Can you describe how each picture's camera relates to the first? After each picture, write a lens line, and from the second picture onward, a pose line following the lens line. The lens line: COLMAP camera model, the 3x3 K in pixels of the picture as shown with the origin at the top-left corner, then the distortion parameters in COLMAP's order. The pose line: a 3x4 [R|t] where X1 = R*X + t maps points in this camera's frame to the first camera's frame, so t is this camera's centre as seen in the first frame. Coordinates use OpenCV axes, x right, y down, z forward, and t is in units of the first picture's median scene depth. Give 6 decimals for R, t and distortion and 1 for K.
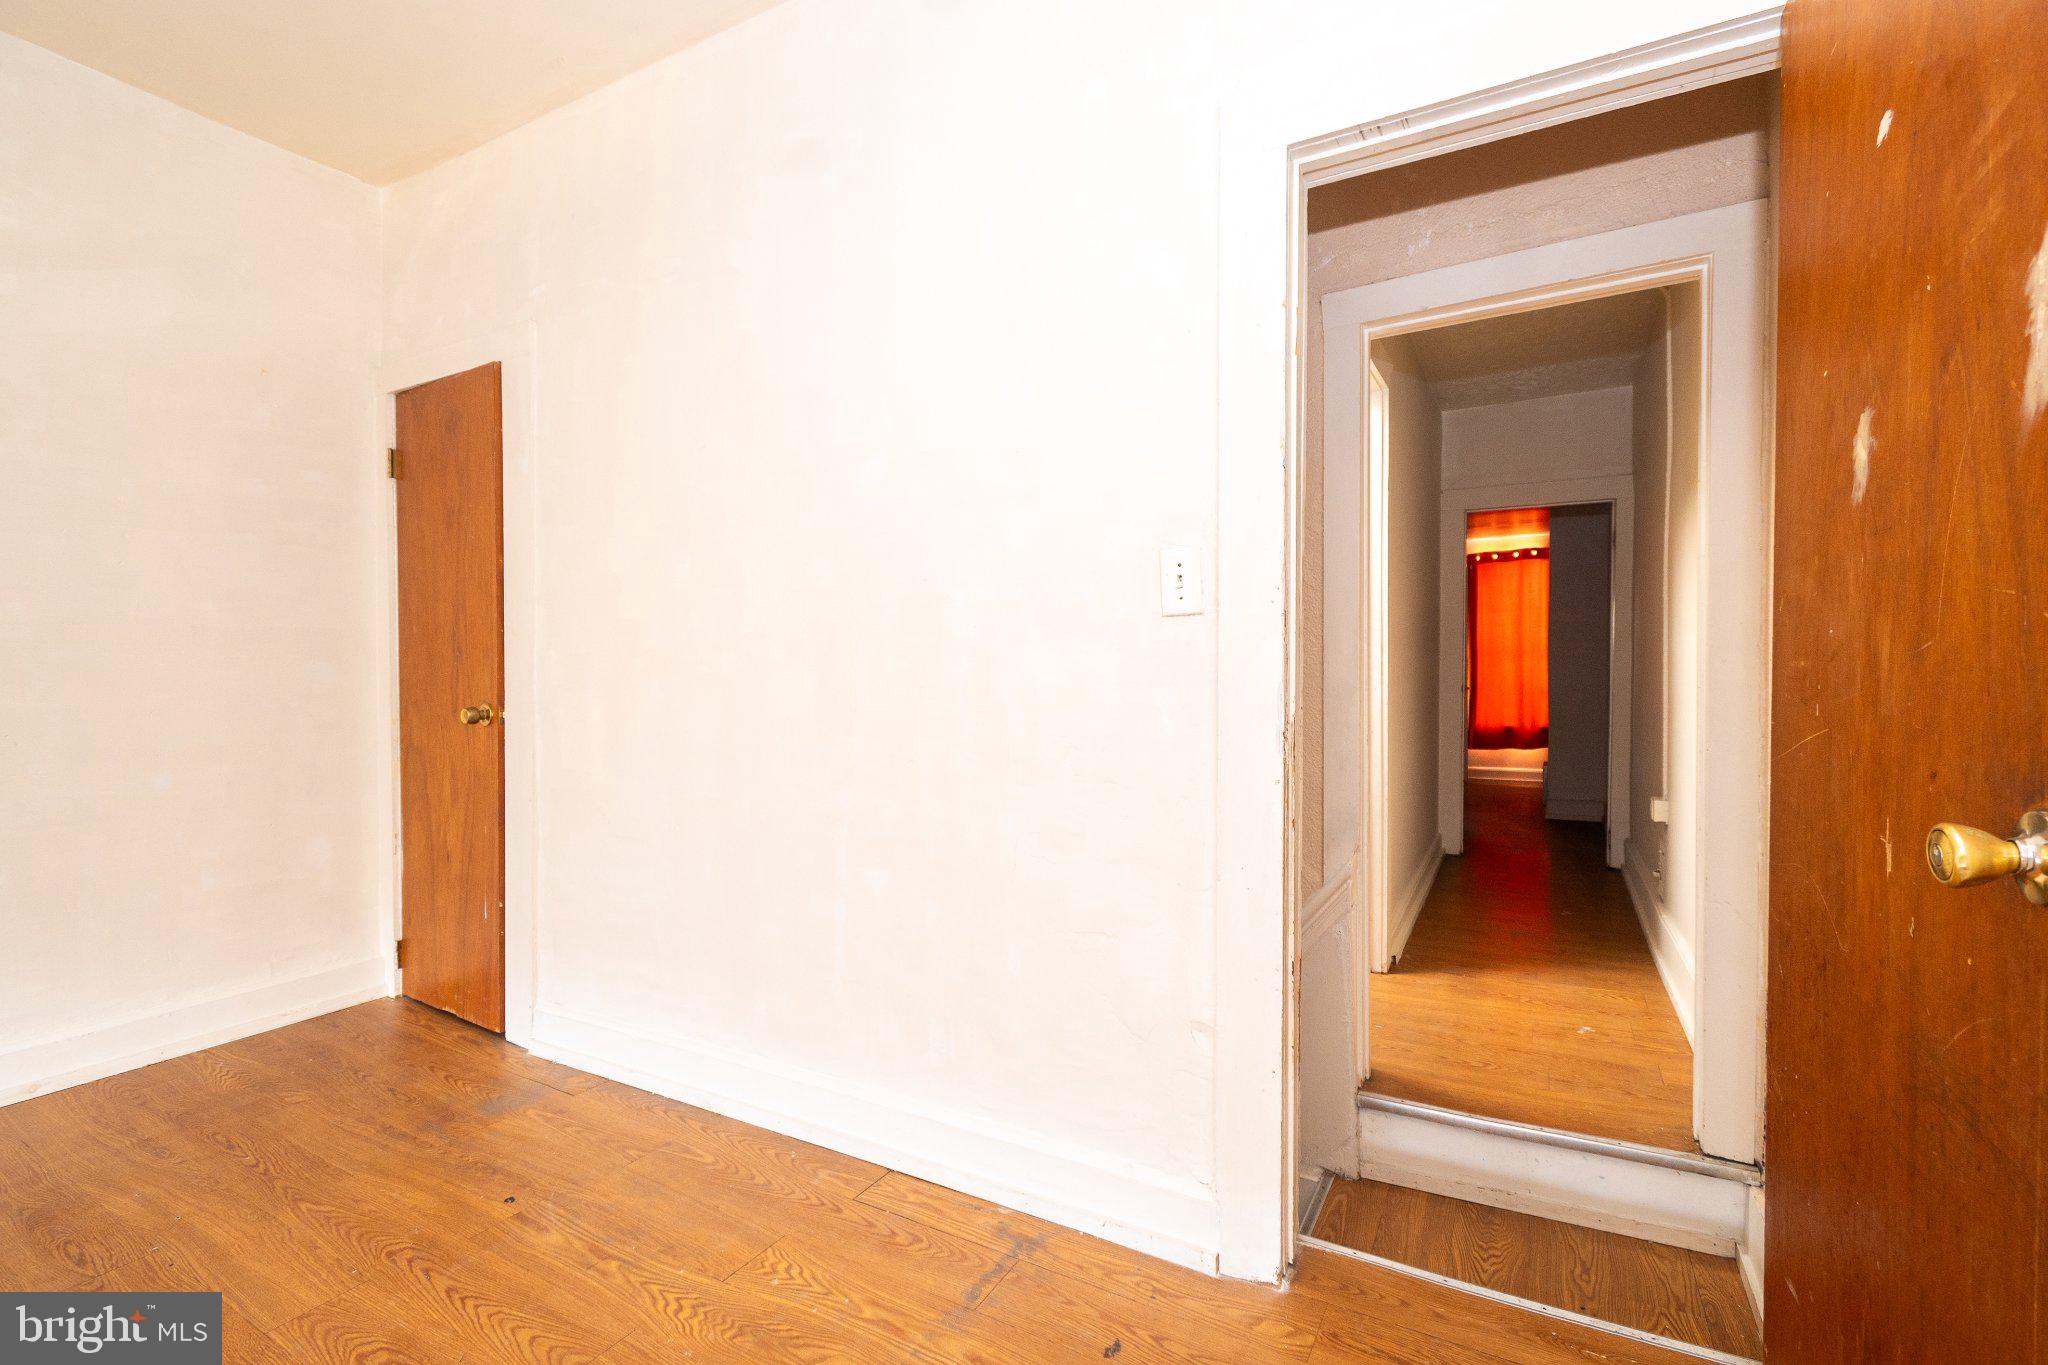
lens RADIAL K [[913.2, 0, 1052.0], [0, 913.2, 680.5], [0, 0, 1]] dist [0.009355, -0.005290]
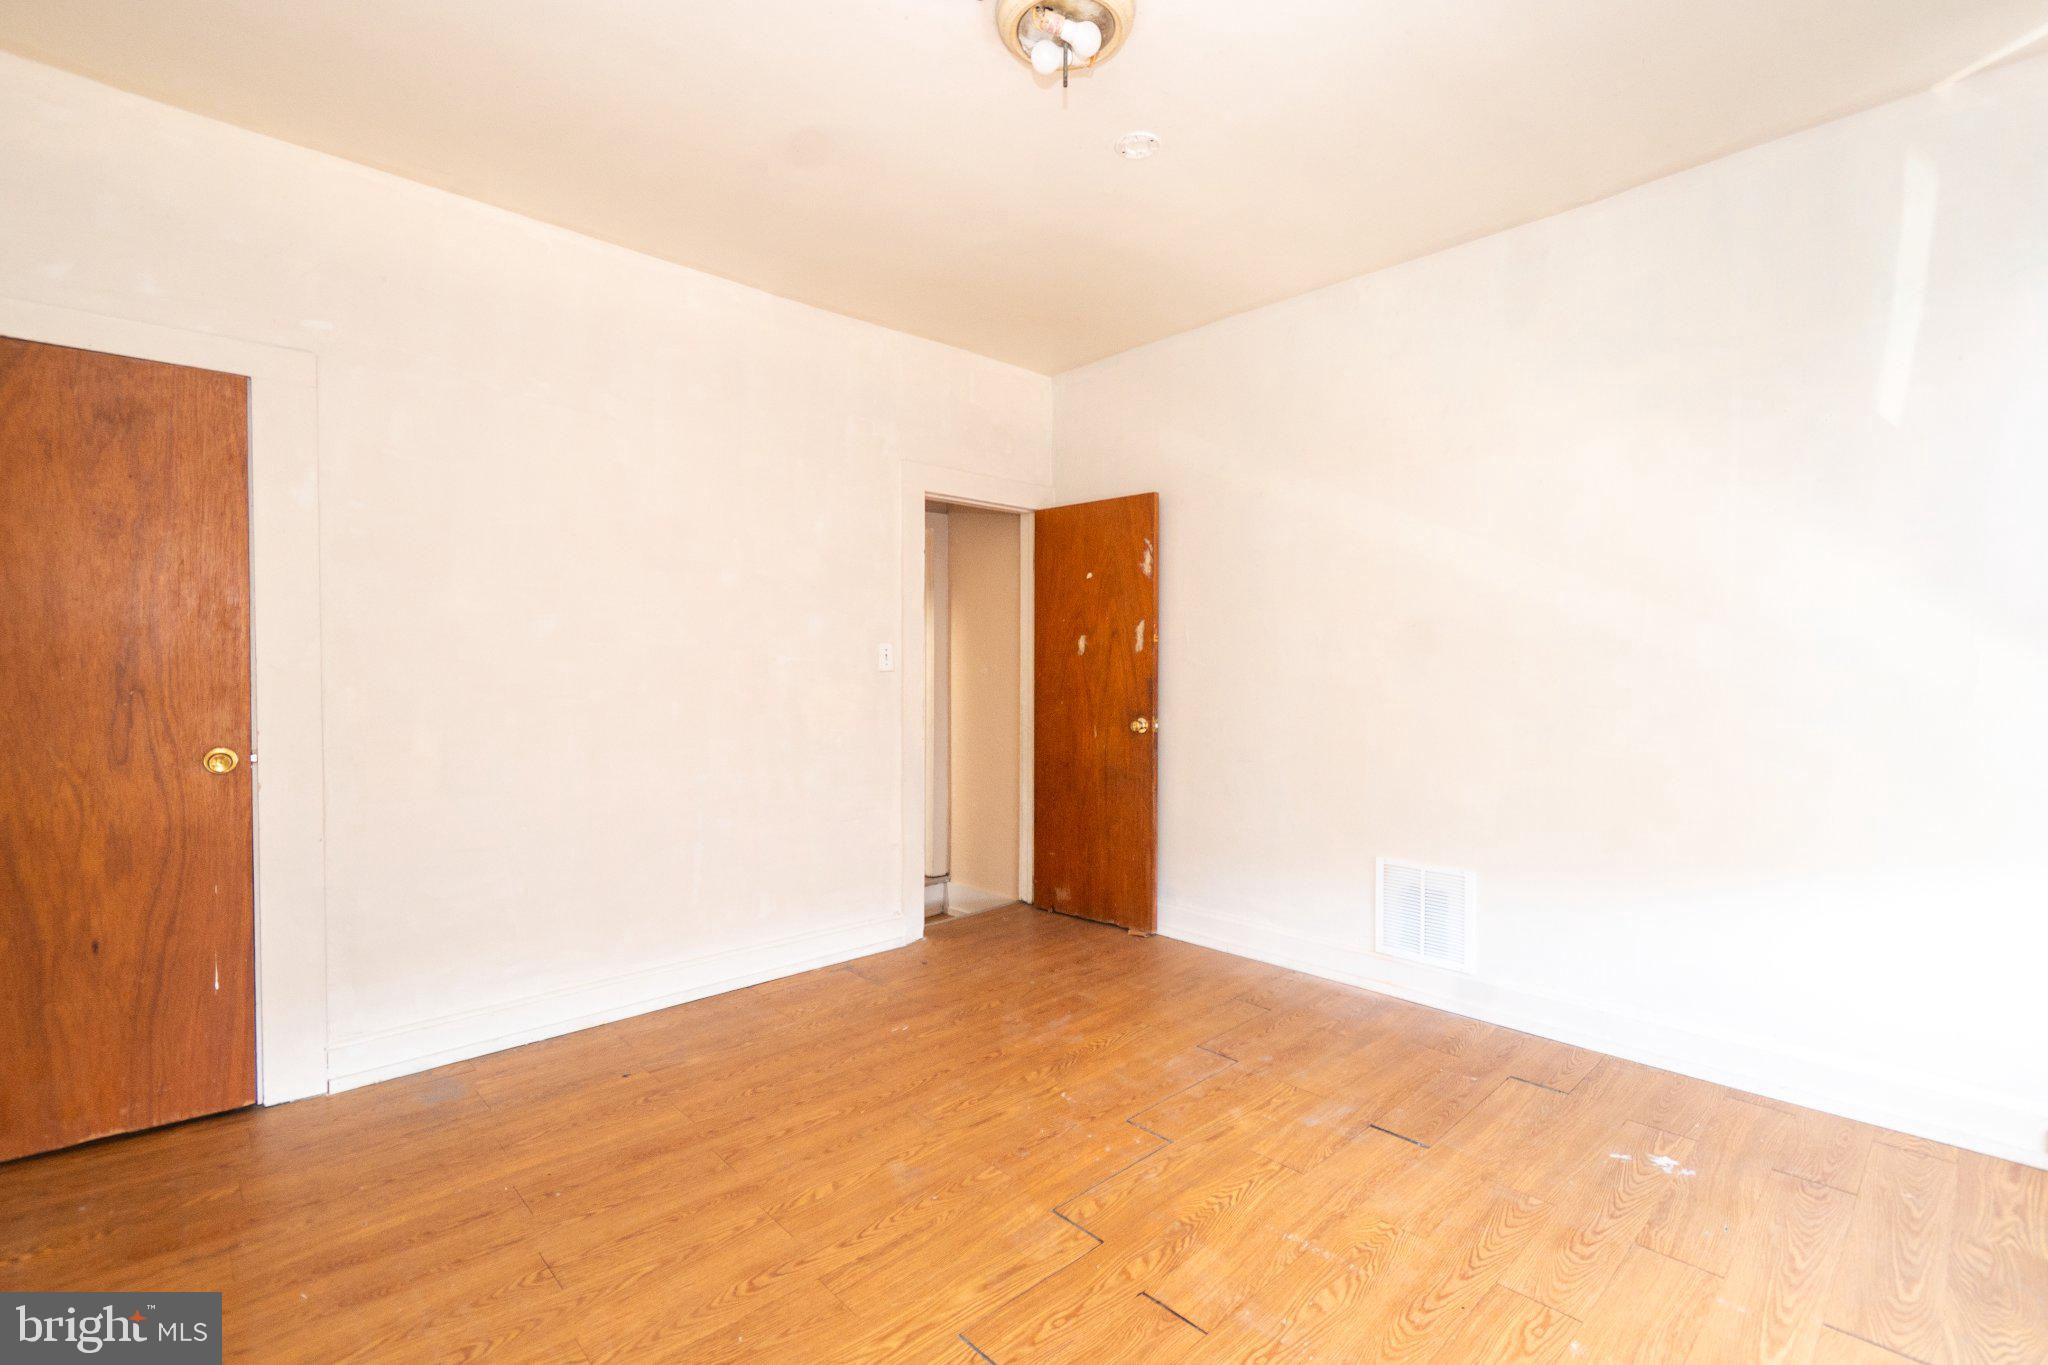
lens RADIAL K [[913.2, 0, 1052.0], [0, 913.2, 680.5], [0, 0, 1]] dist [0.009355, -0.005290]
pose [[0.282245, -0.010861, 0.959281, -1.548434], [0.010444, 0.999911, 0.008248, -0.049807], [-0.959286, 0.007690, 0.282333, -0.043635]]
